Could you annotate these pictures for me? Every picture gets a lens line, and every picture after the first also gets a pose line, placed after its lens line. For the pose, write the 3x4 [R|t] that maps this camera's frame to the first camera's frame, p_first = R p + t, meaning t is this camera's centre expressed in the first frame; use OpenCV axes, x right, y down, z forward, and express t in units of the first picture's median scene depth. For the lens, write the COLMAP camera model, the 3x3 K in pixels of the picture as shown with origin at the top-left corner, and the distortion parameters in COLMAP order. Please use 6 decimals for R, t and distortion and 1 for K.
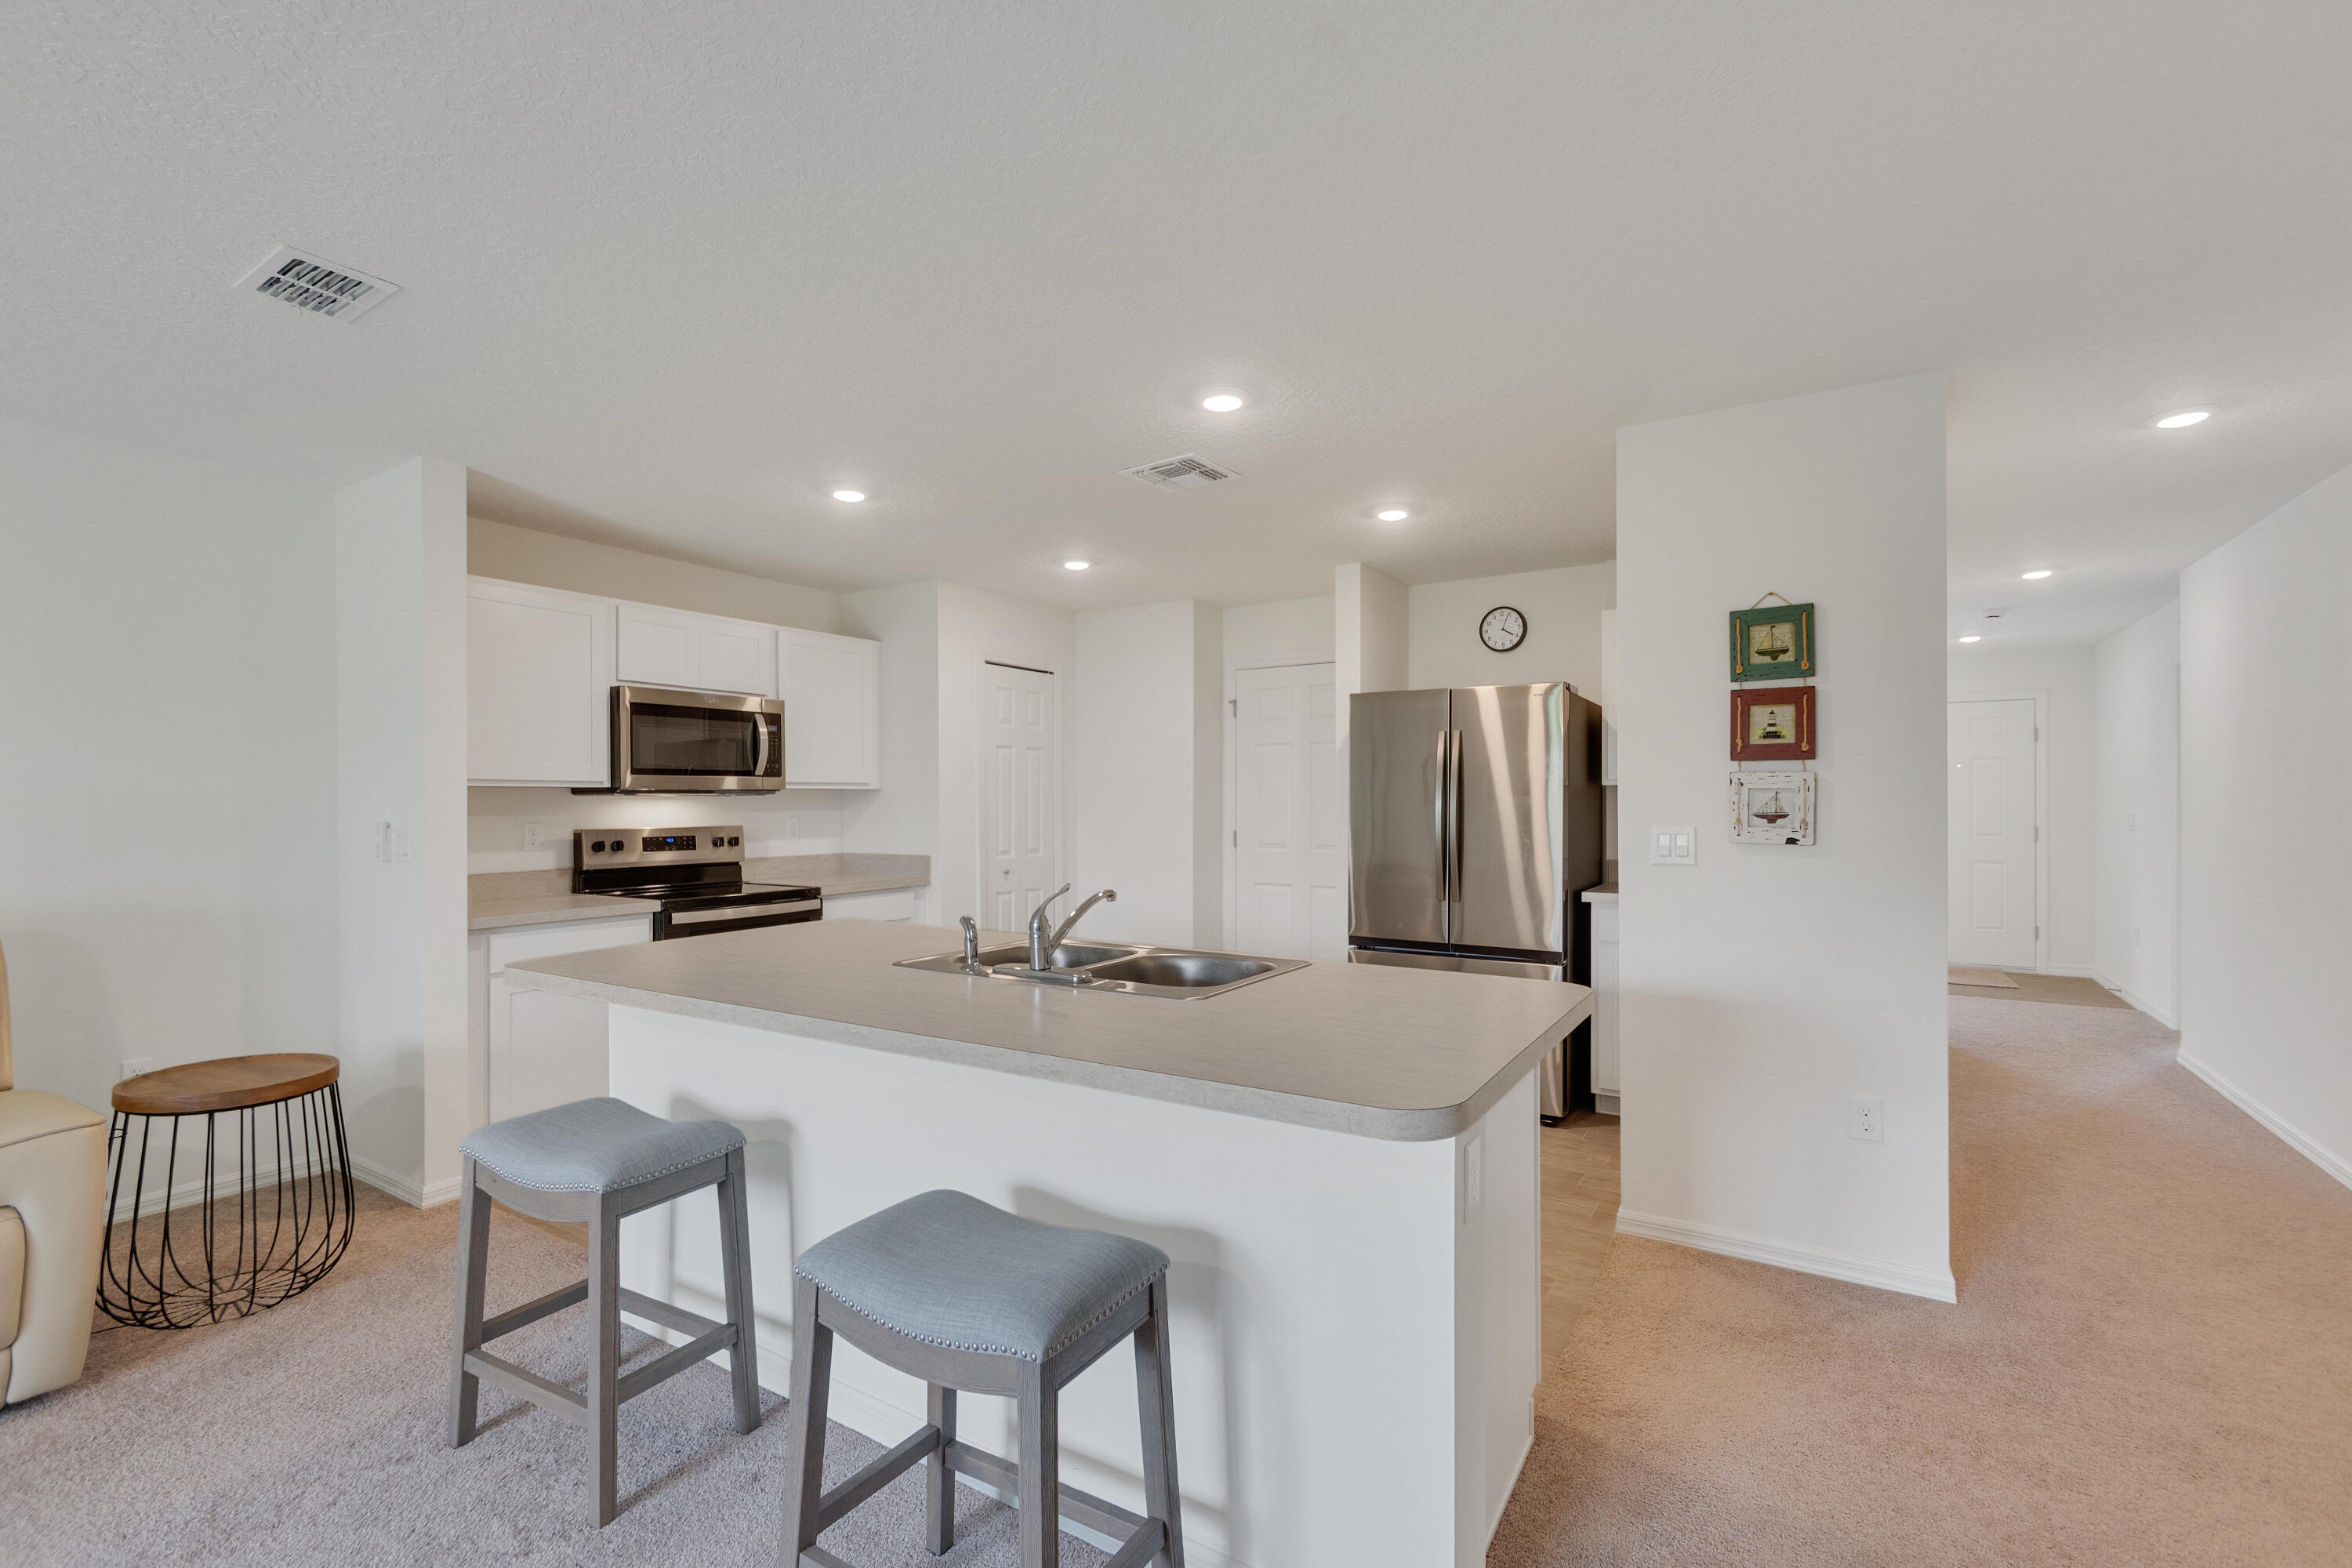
lens RADIAL K [[1027.3, 0, 1155.6], [0, 1027.3, 801.5], [0, 0, 1]] dist [0.001886, -0.000654]
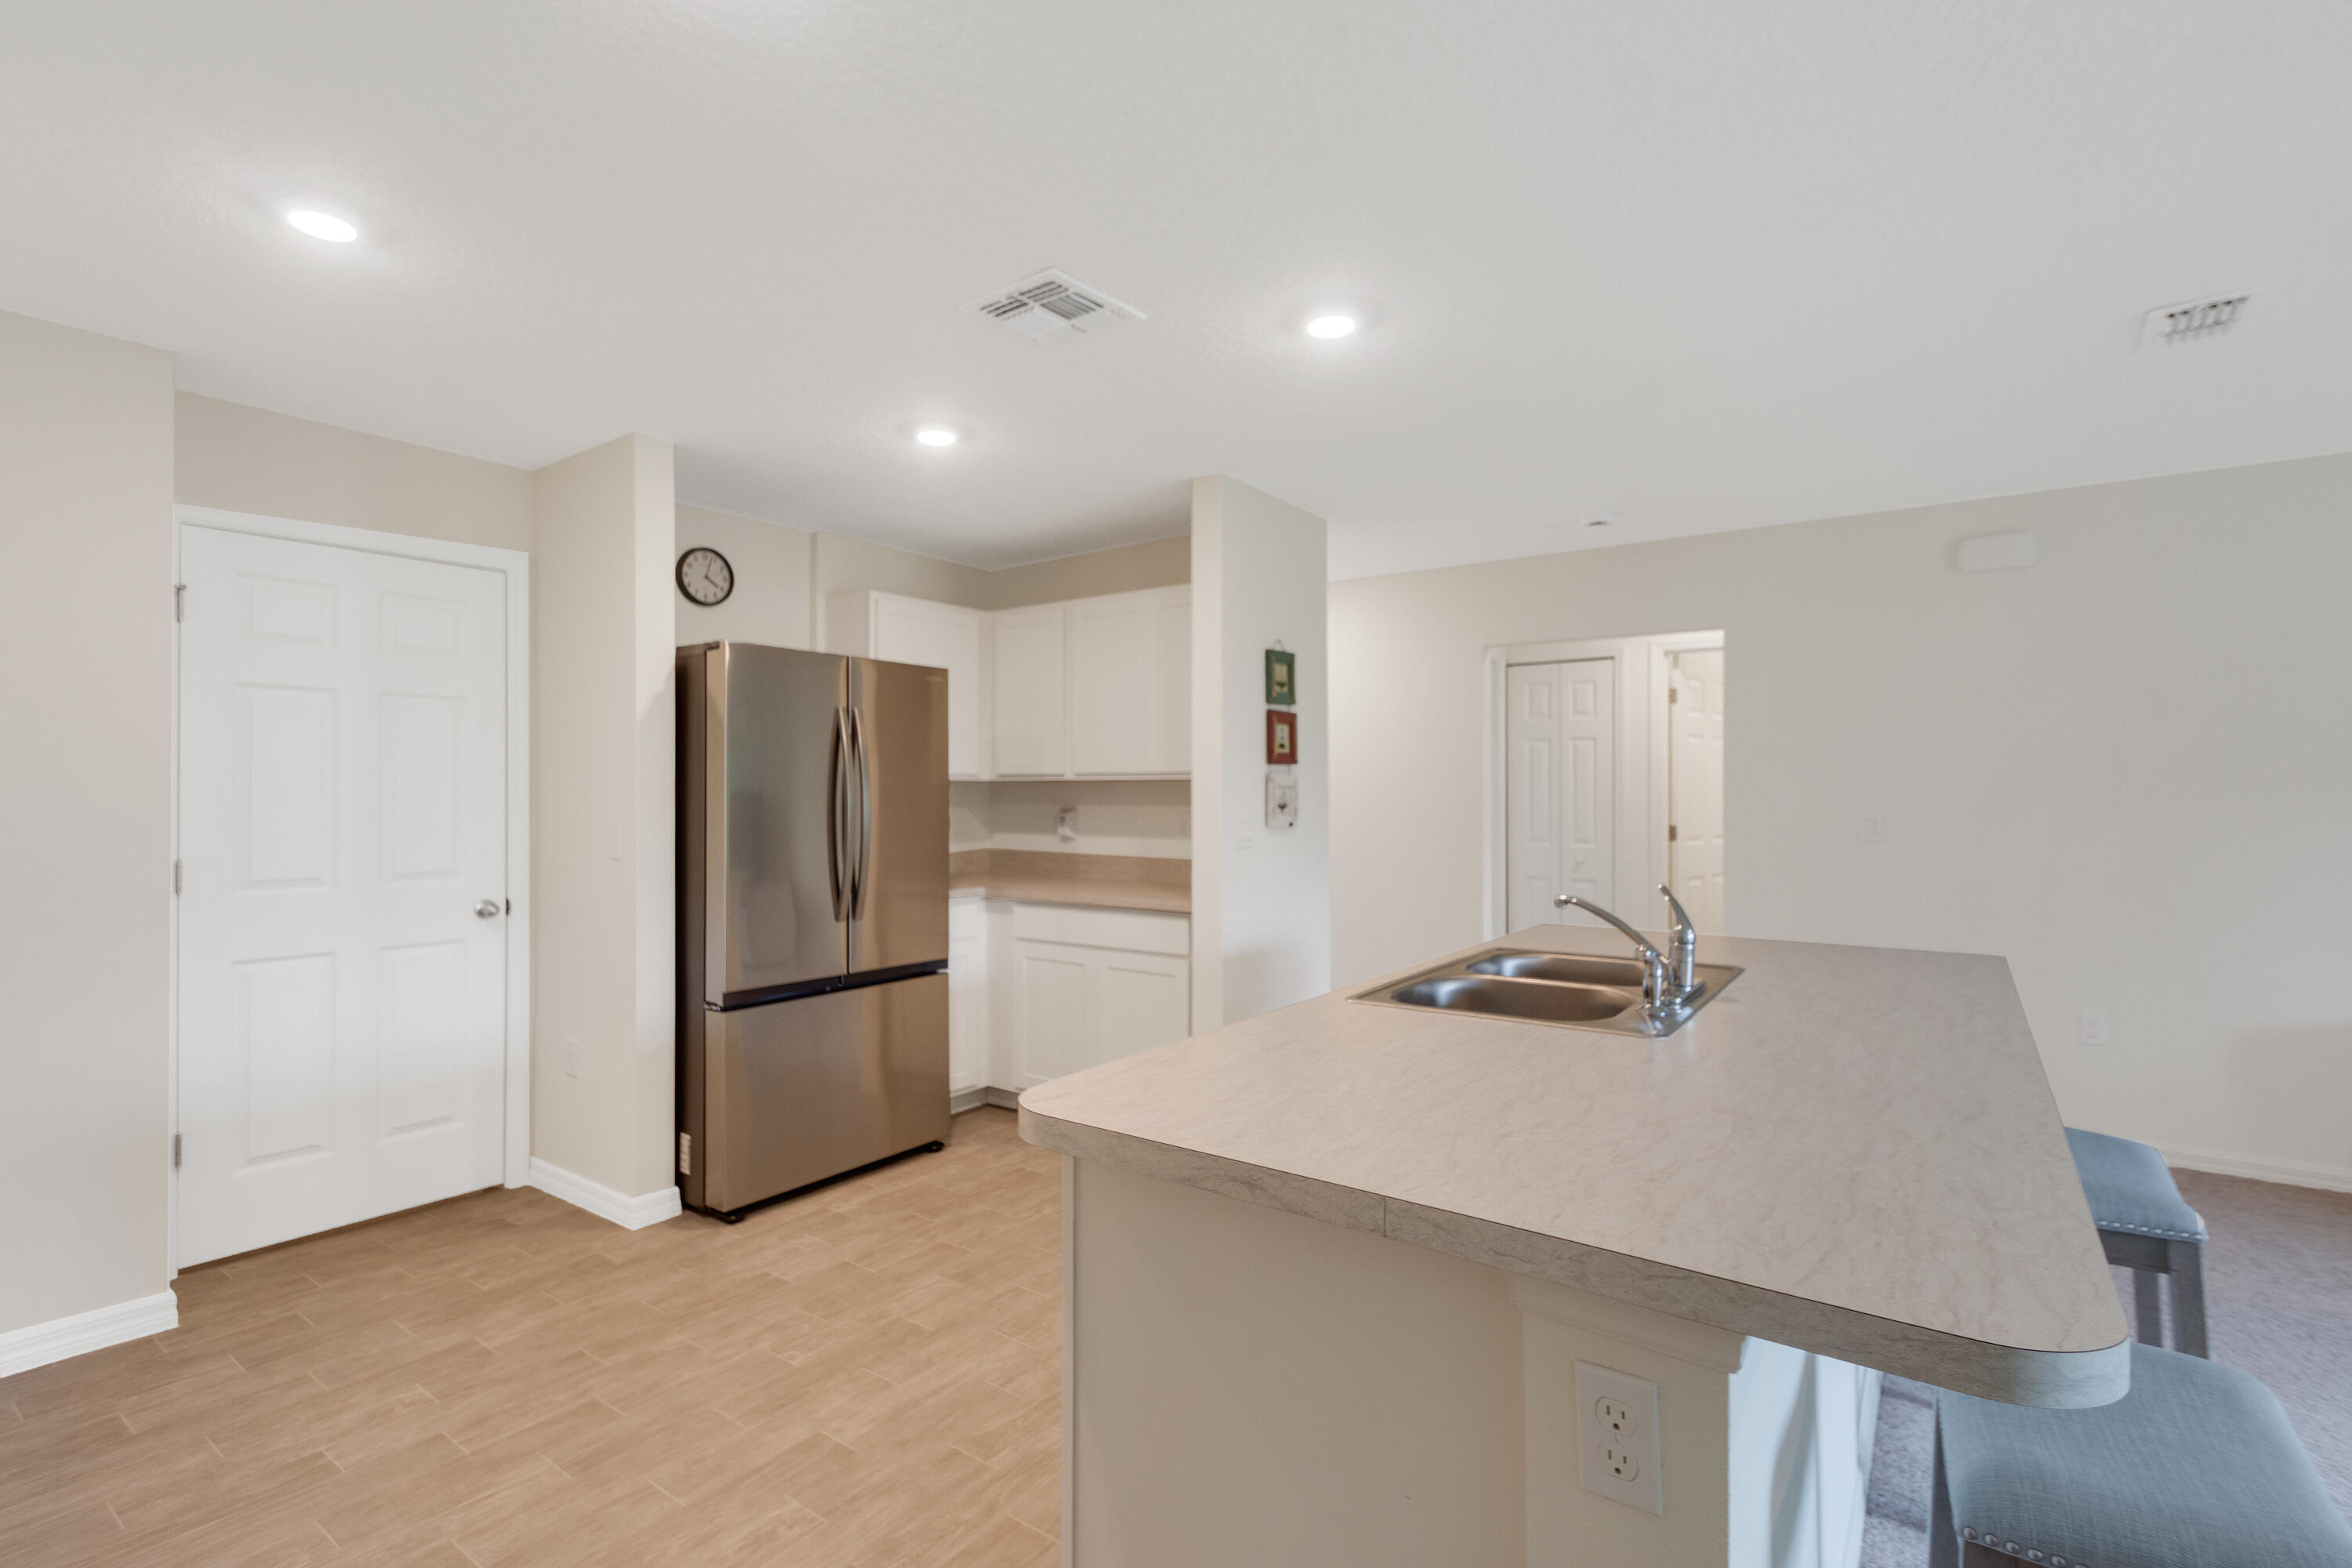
lens RADIAL K [[1086.3, 0, 1171.9], [0, 1086.3, 778.2], [0, 0, 1]] dist [-0.010549, -0.000597]
pose [[0.053365, 0.014075, 0.998476, -0.587978], [0.002540, 0.999896, -0.014231, -0.001867], [-0.998572, 0.003296, 0.053323, 0.760557]]
